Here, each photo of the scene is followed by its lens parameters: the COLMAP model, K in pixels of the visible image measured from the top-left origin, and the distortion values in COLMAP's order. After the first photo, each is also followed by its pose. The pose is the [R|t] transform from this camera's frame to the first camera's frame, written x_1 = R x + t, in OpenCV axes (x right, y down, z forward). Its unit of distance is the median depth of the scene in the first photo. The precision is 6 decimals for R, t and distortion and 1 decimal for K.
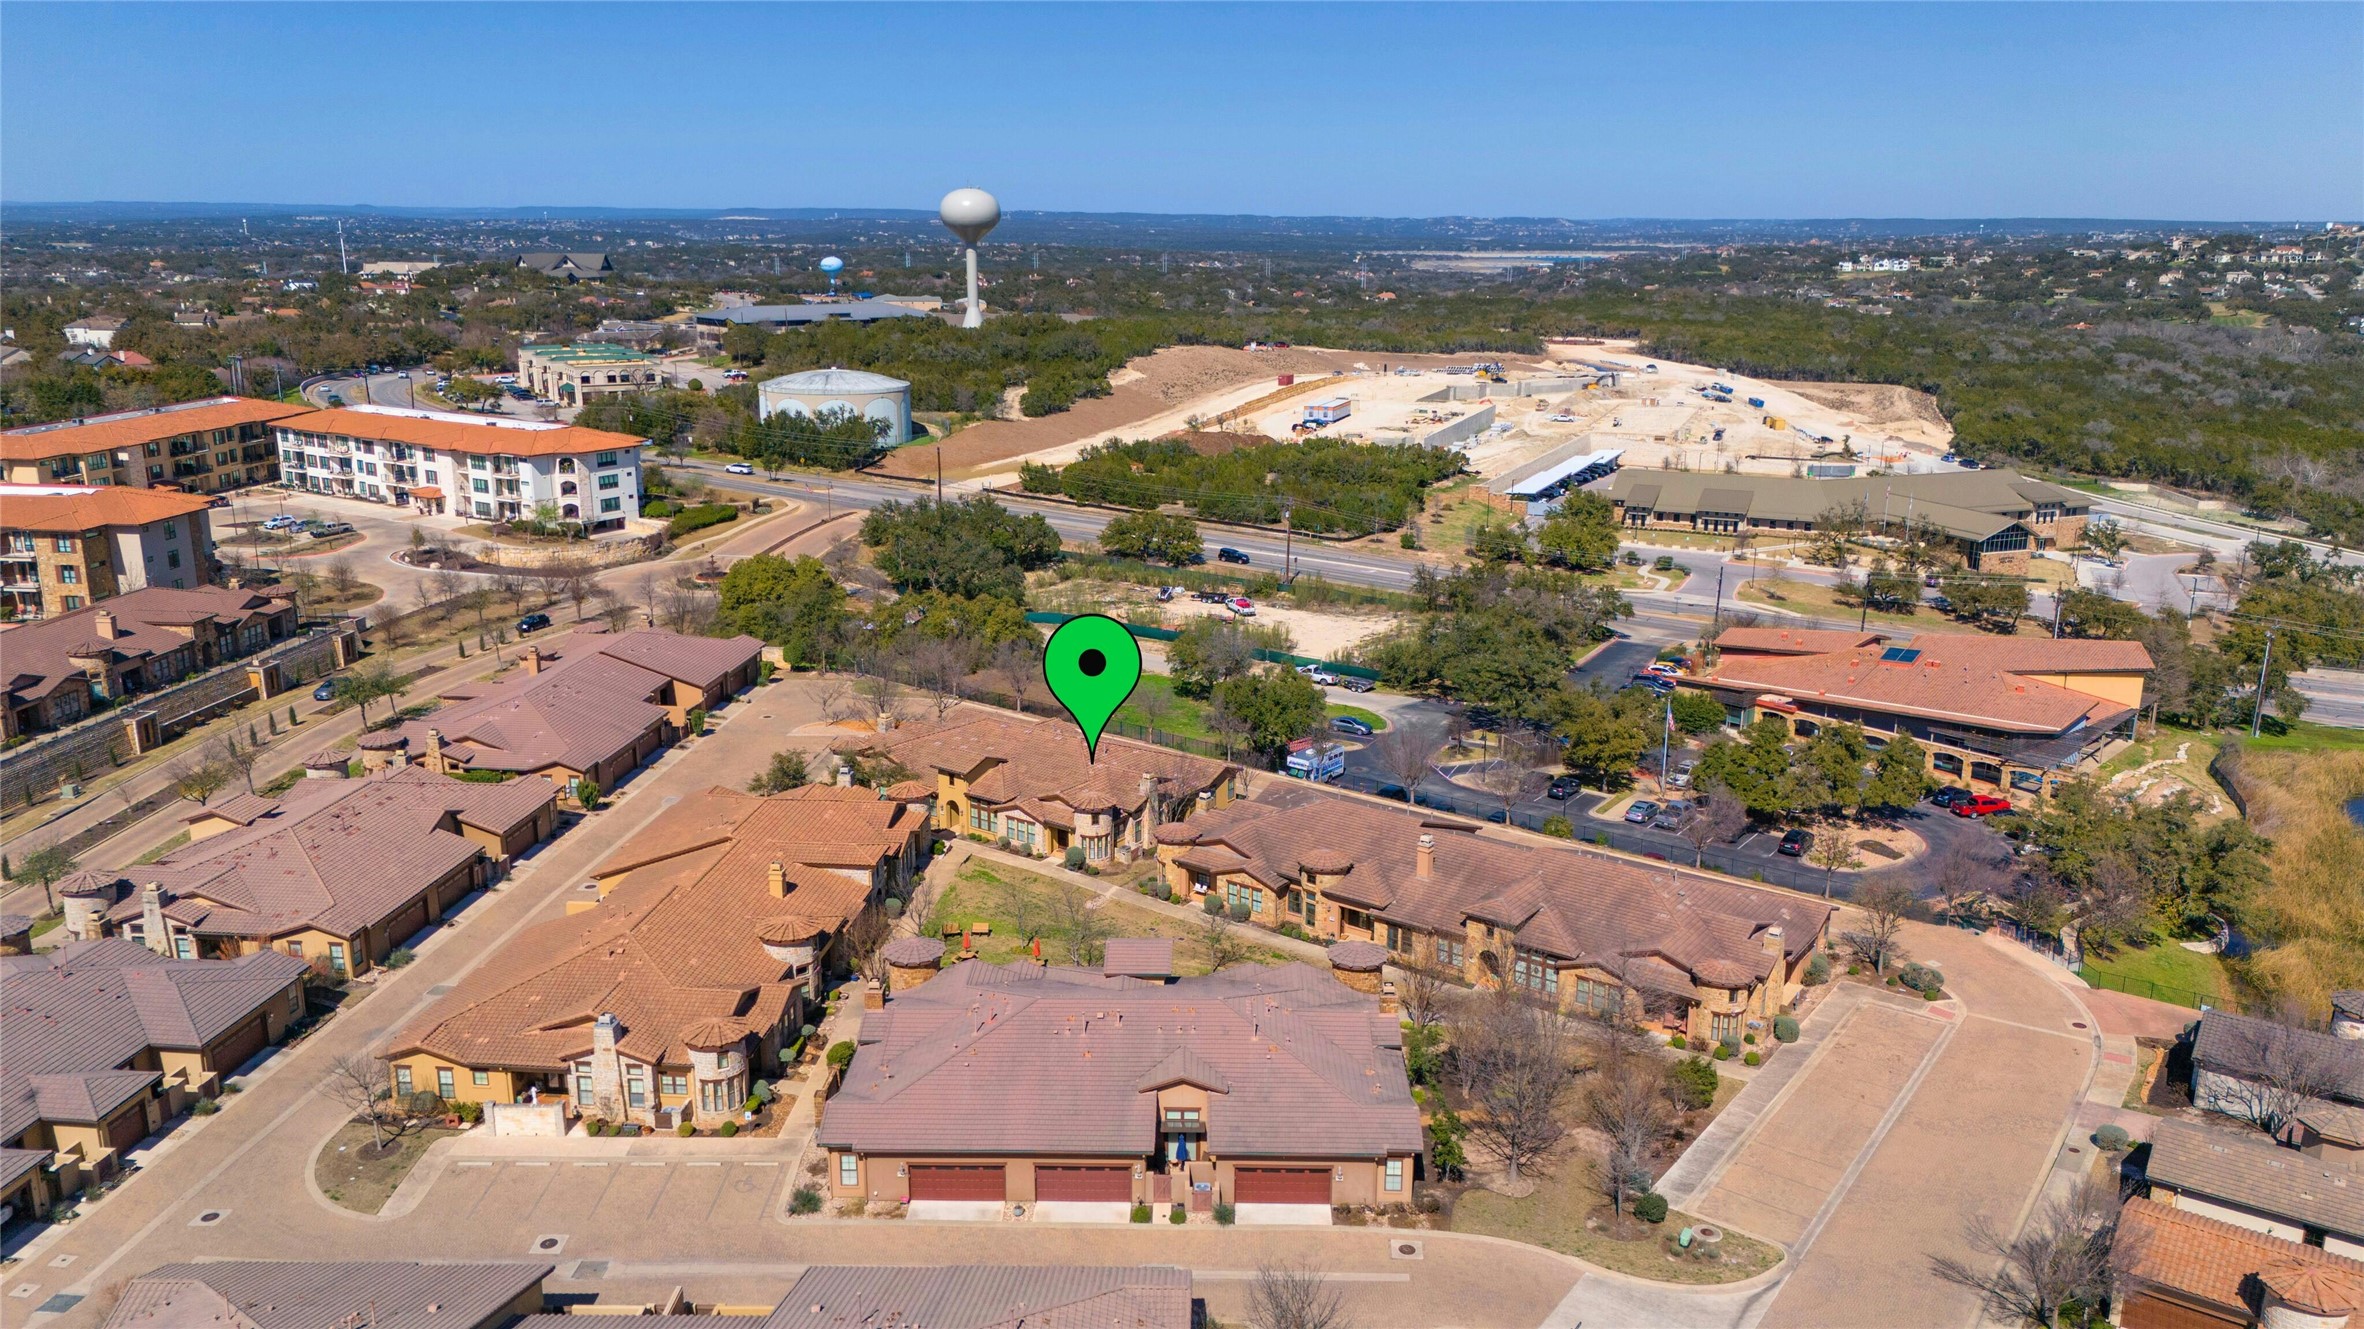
lens RADIAL K [[1634.7, 0, 1182.0], [0, 1634.7, 664.5], [0, 0, 1]] dist [0.067251, -0.077062]
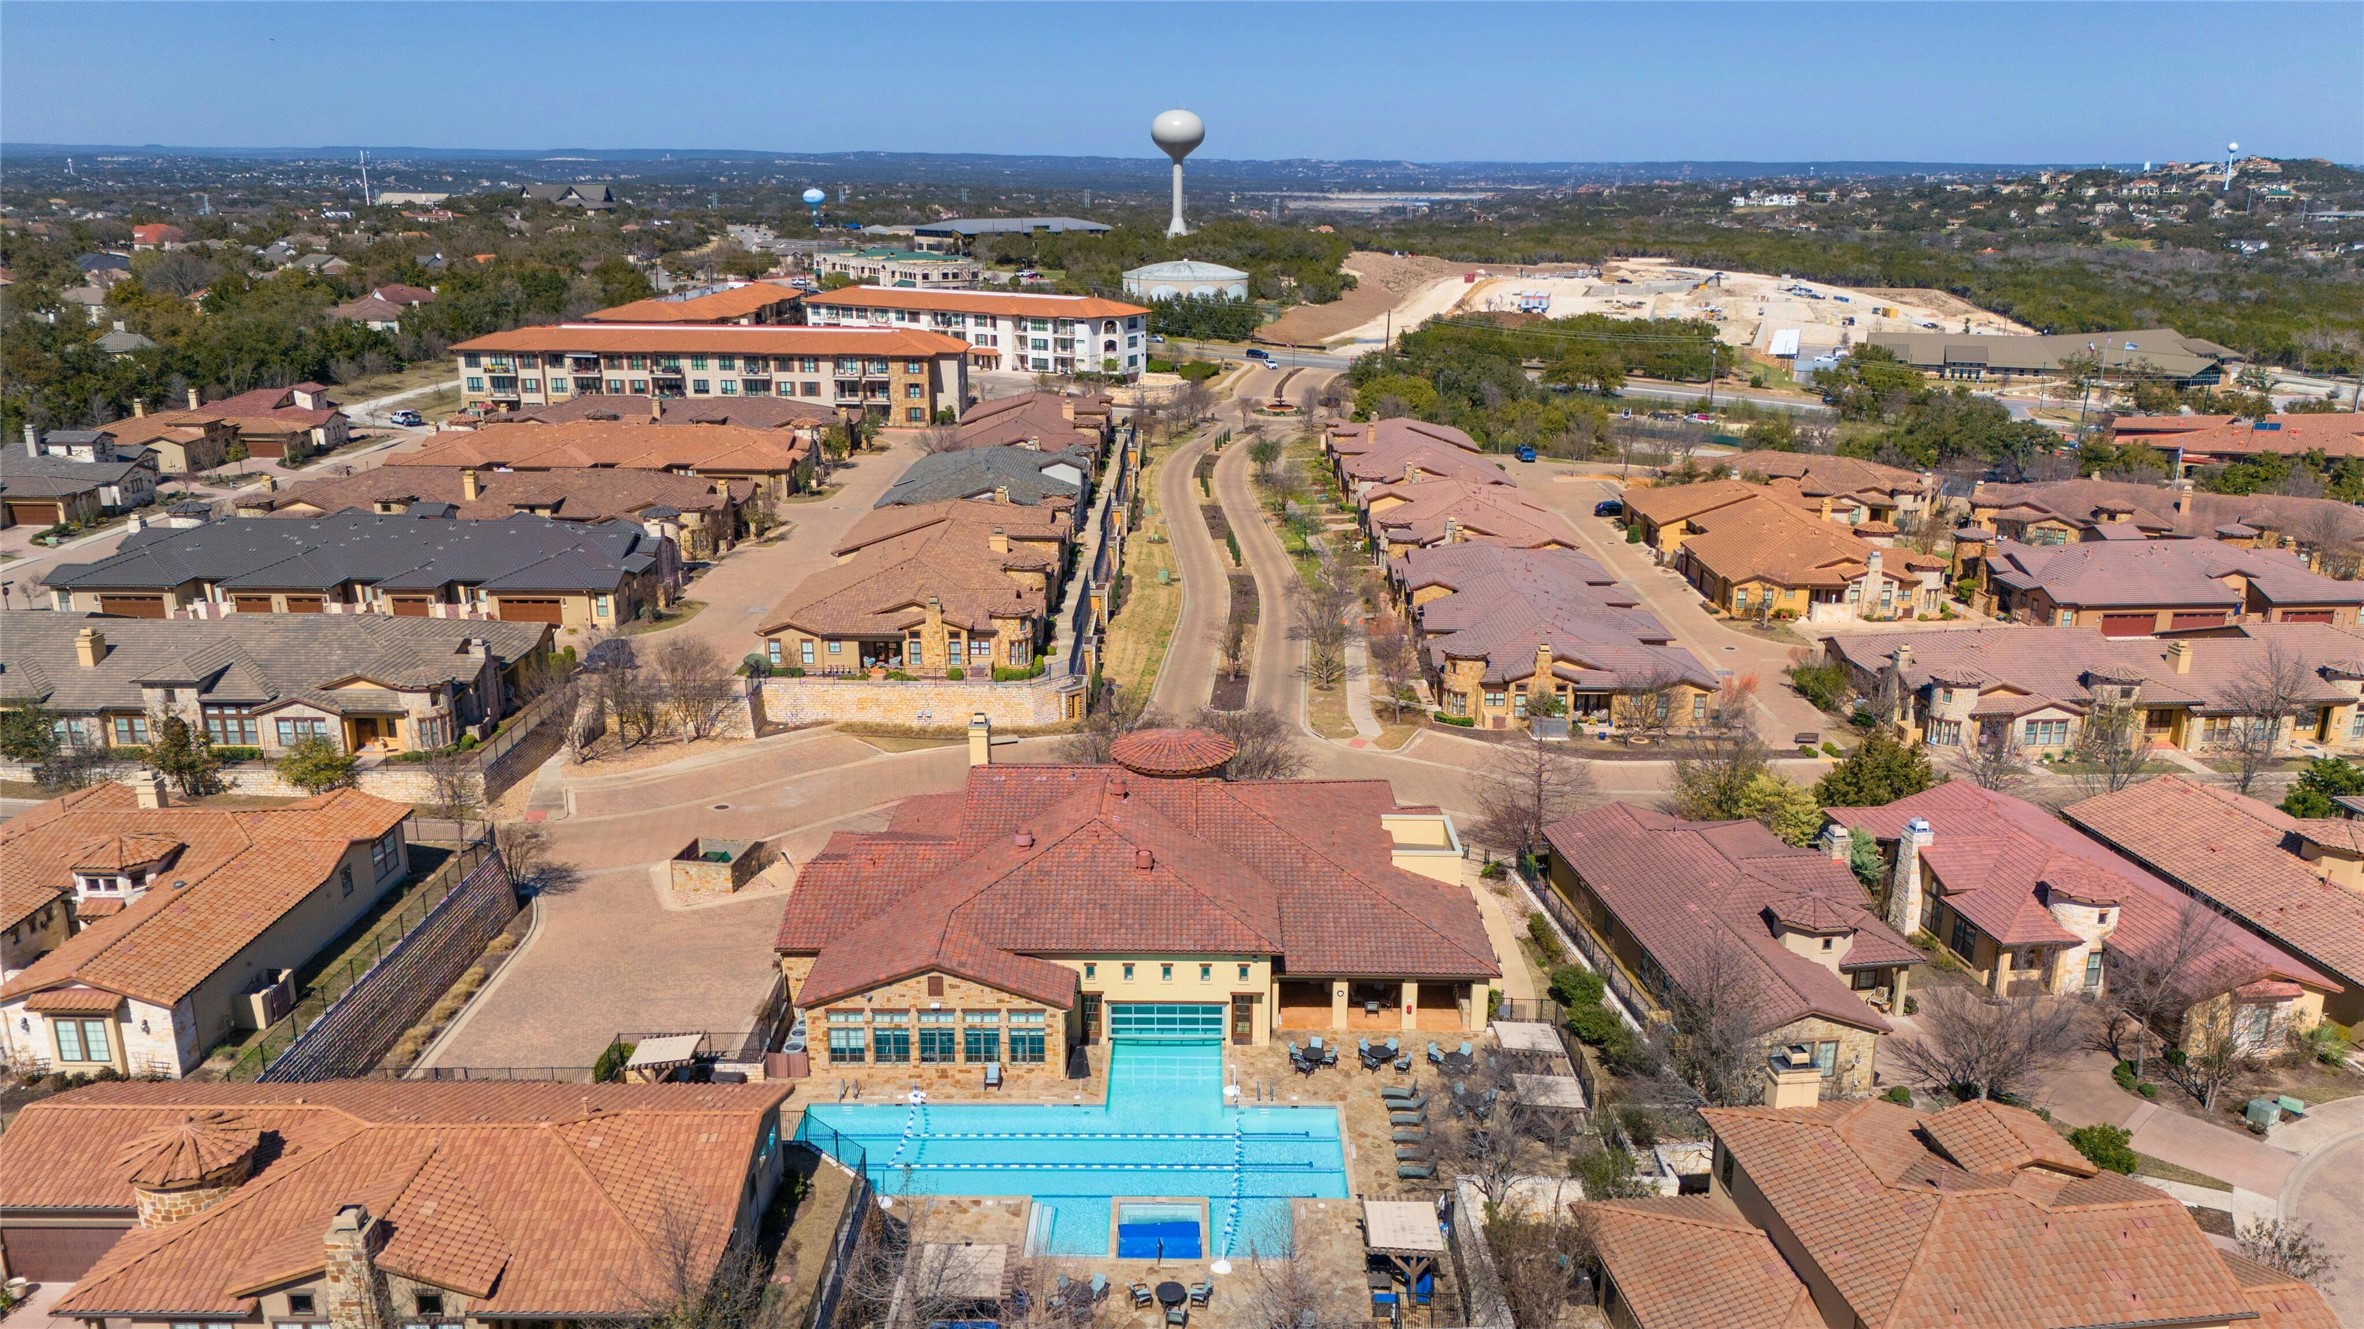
lens RADIAL K [[1634.7, 0, 1182.0], [0, 1634.7, 664.5], [0, 0, 1]] dist [0.067251, -0.077062]
pose [[0.995874, -0.026456, 0.086804, -0.095101], [0.023642, 0.999166, 0.033289, 0.019989], [-0.087612, -0.031100, 0.995669, -0.049727]]
